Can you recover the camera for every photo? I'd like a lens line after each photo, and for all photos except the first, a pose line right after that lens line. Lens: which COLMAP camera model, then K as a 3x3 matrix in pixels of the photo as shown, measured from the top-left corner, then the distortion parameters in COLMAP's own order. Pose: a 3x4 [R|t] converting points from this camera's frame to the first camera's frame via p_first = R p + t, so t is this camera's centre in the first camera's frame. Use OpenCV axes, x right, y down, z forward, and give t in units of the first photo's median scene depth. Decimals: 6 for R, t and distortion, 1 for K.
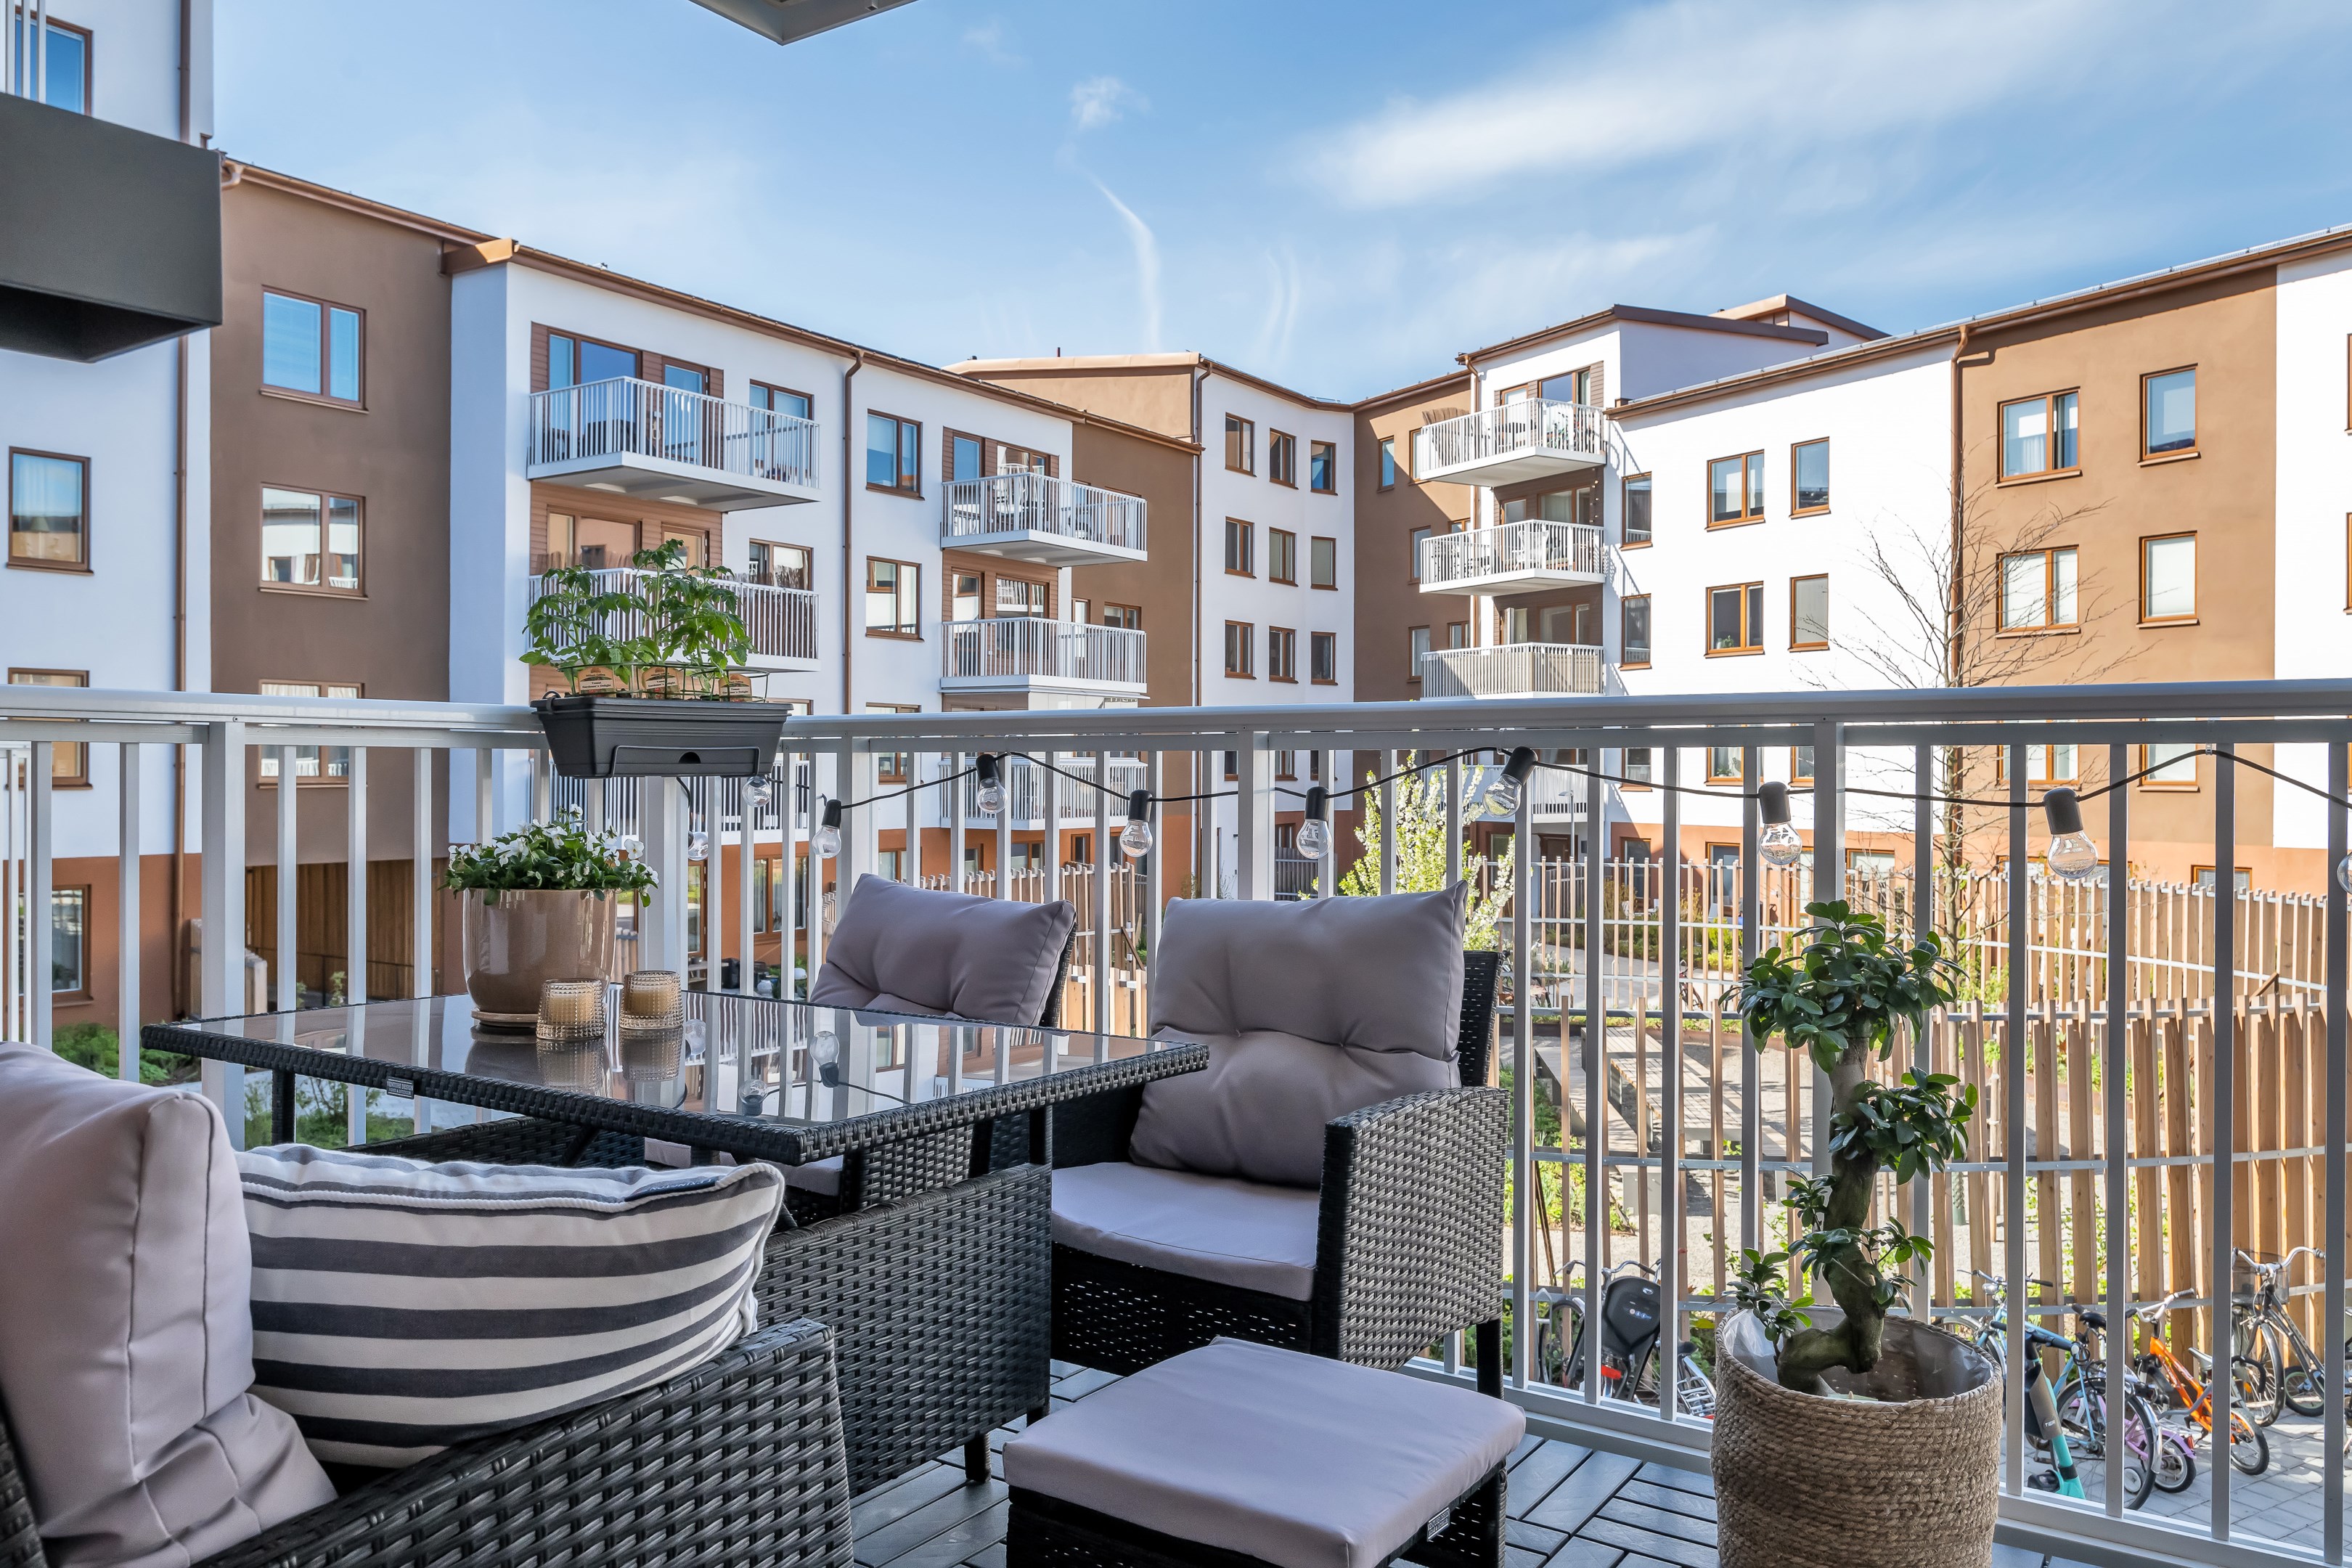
lens RADIAL K [[1620.1, 0, 1176.0], [0, 1620.1, 784.0], [0, 0, 1]] dist [-0.000085, 0.000539]
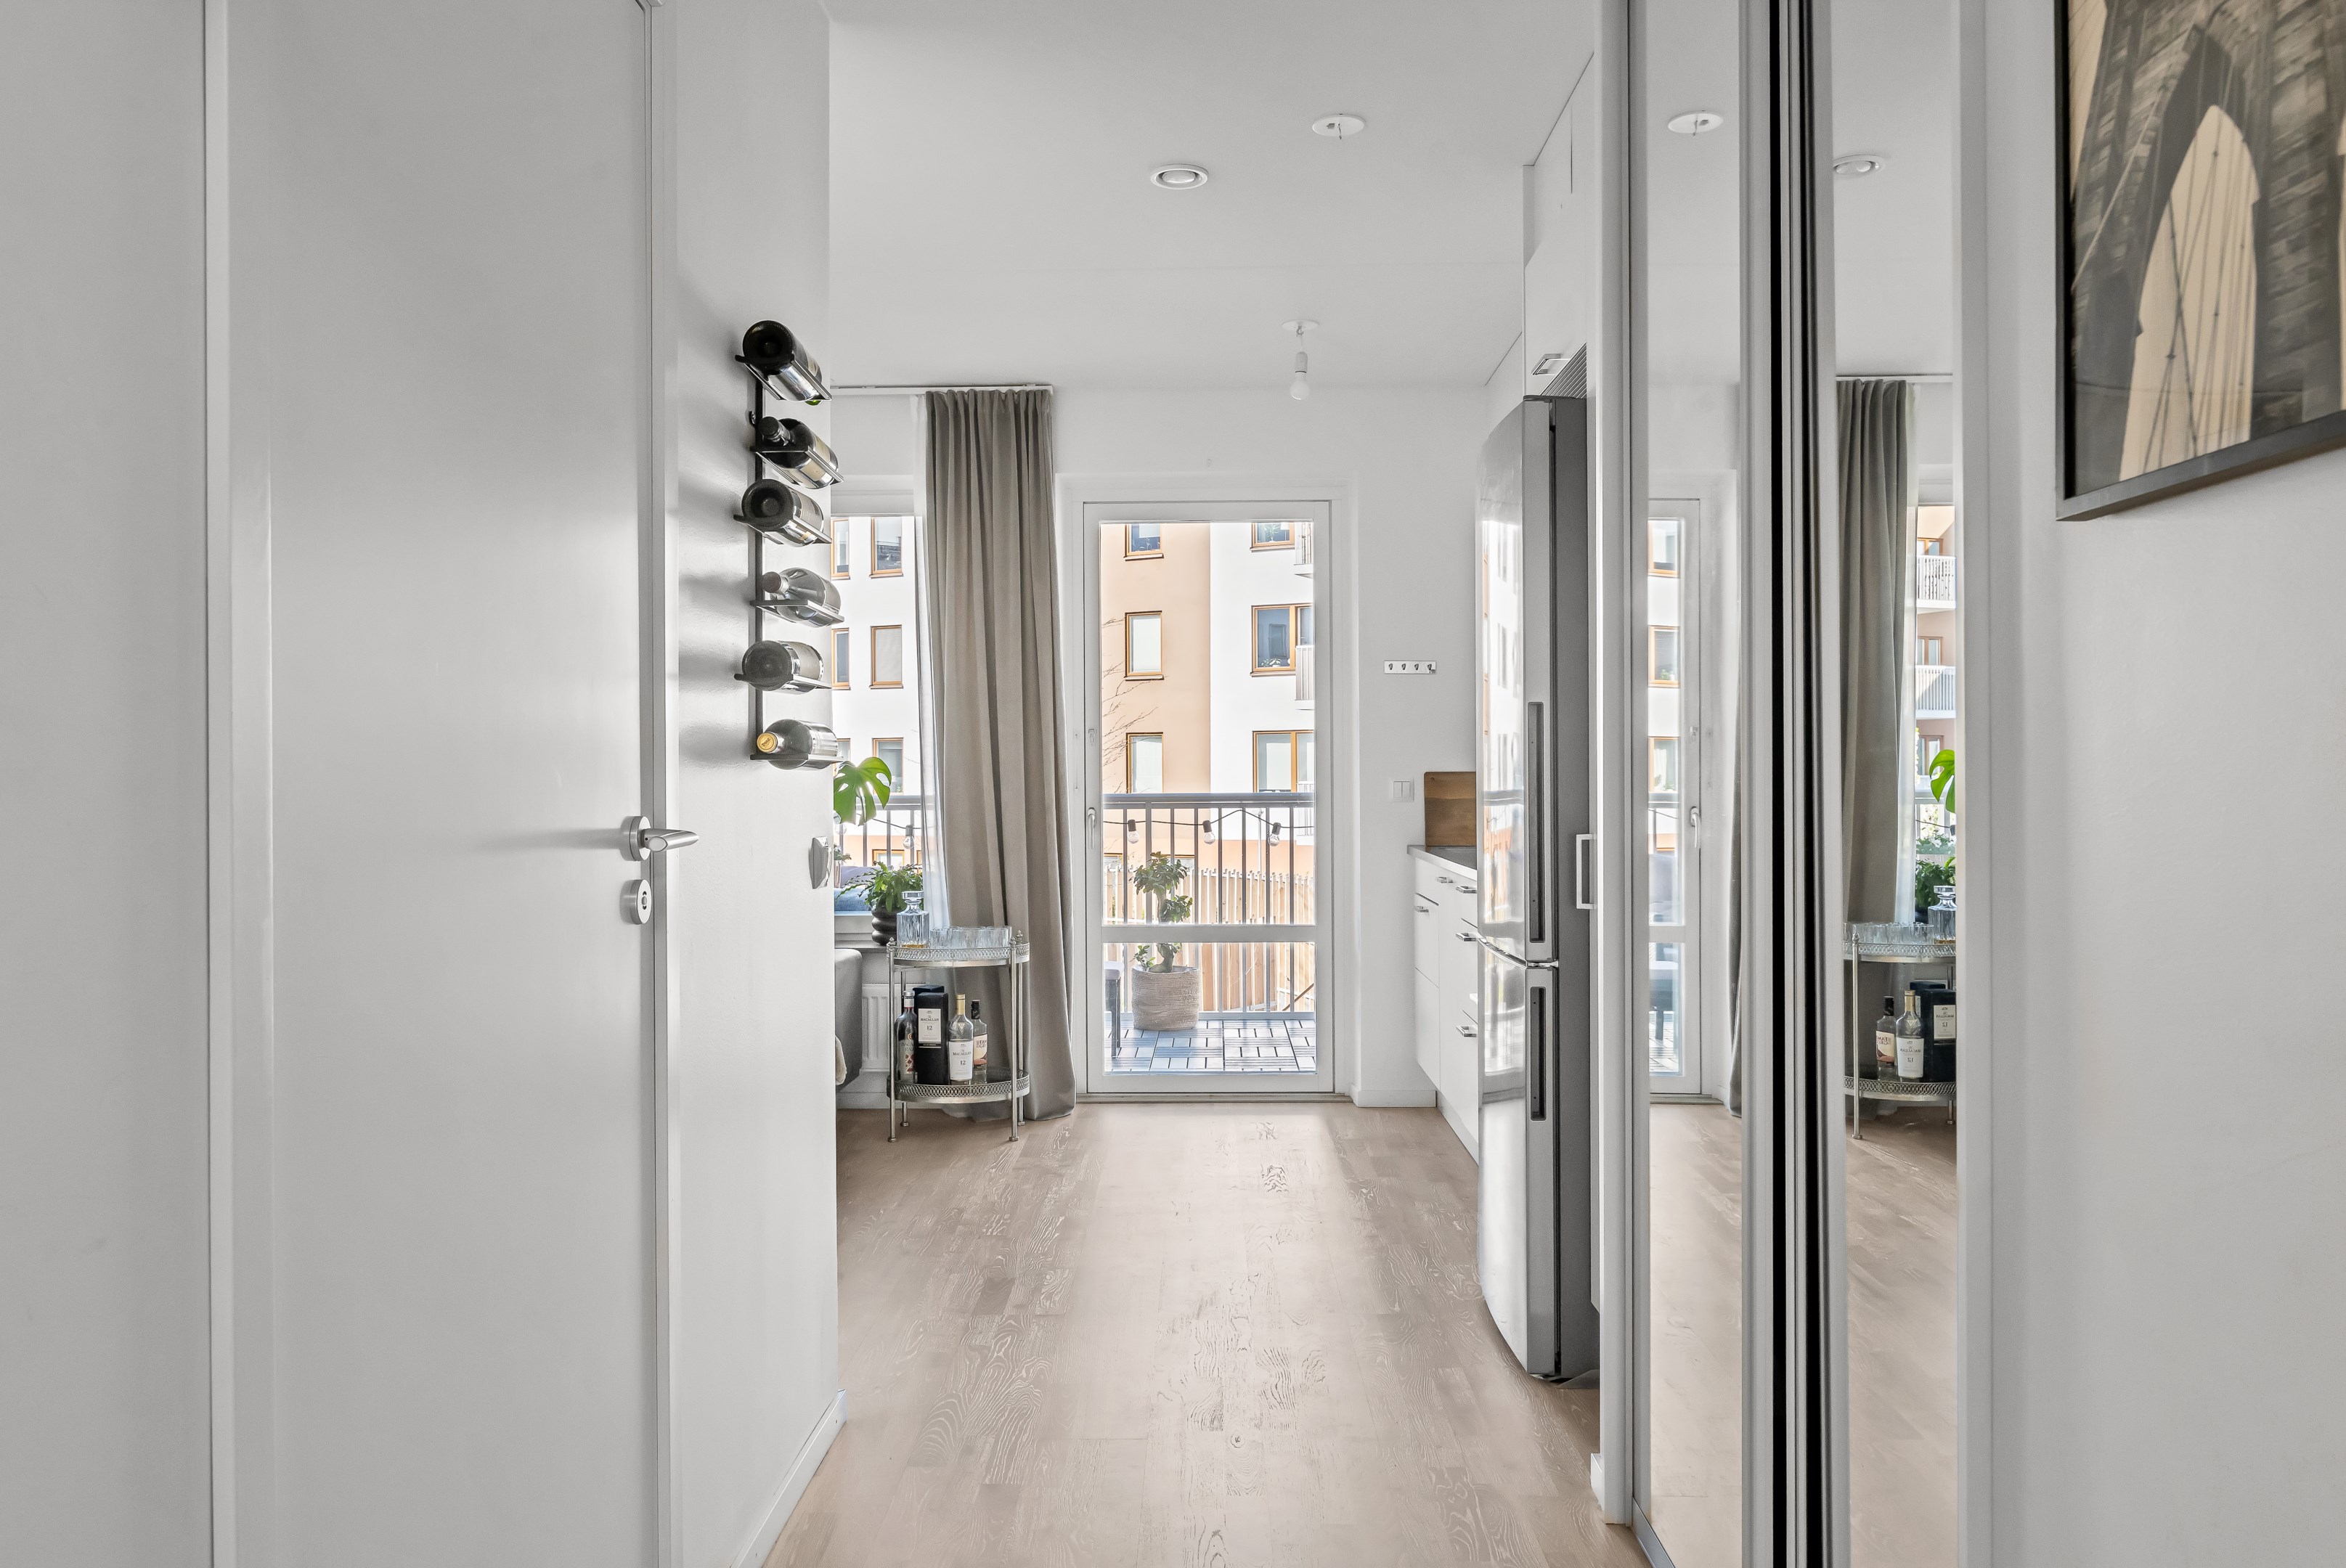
lens RADIAL K [[1656.2, 0, 1173.0], [0, 1656.2, 784.0], [0, 0, 1]] dist [0.000150, 0.000007]
pose [[0.835854, -0.003503, 0.548941, -1.037031], [0.007143, 0.999964, -0.004494, -0.041300], [-0.548906, 0.007677, 0.835849, -1.382909]]
